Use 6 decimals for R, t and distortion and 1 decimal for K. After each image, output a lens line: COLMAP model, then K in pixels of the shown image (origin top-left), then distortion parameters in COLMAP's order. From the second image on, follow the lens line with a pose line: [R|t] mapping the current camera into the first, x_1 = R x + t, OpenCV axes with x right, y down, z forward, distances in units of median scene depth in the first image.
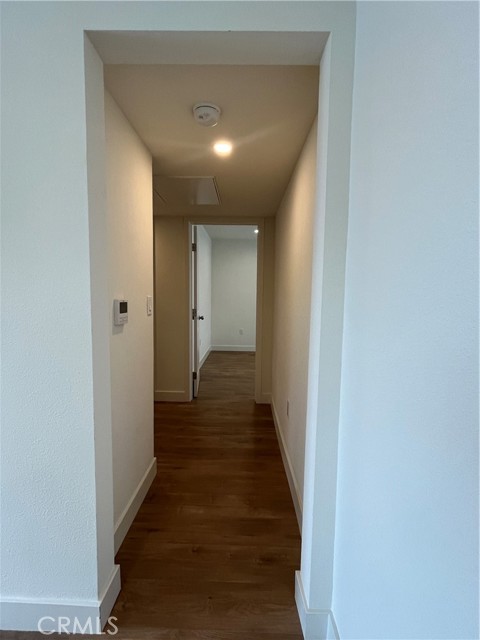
lens RADIAL K [[308.5, 0, 240.4], [0, 308.5, 321.6], [0, 0, 1]] dist [-0.000785, 0.000048]
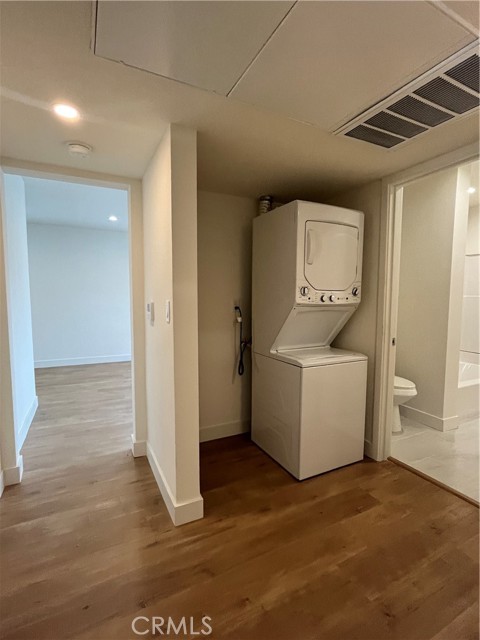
lens RADIAL K [[308.5, 0, 240.4], [0, 308.5, 321.6], [0, 0, 1]] dist [-0.000785, 0.000048]
pose [[-0.882270, 0.018987, -0.470361, -0.067793], [-0.056545, 0.987677, 0.145934, -0.175533], [0.467336, 0.155350, -0.870324, 1.995382]]
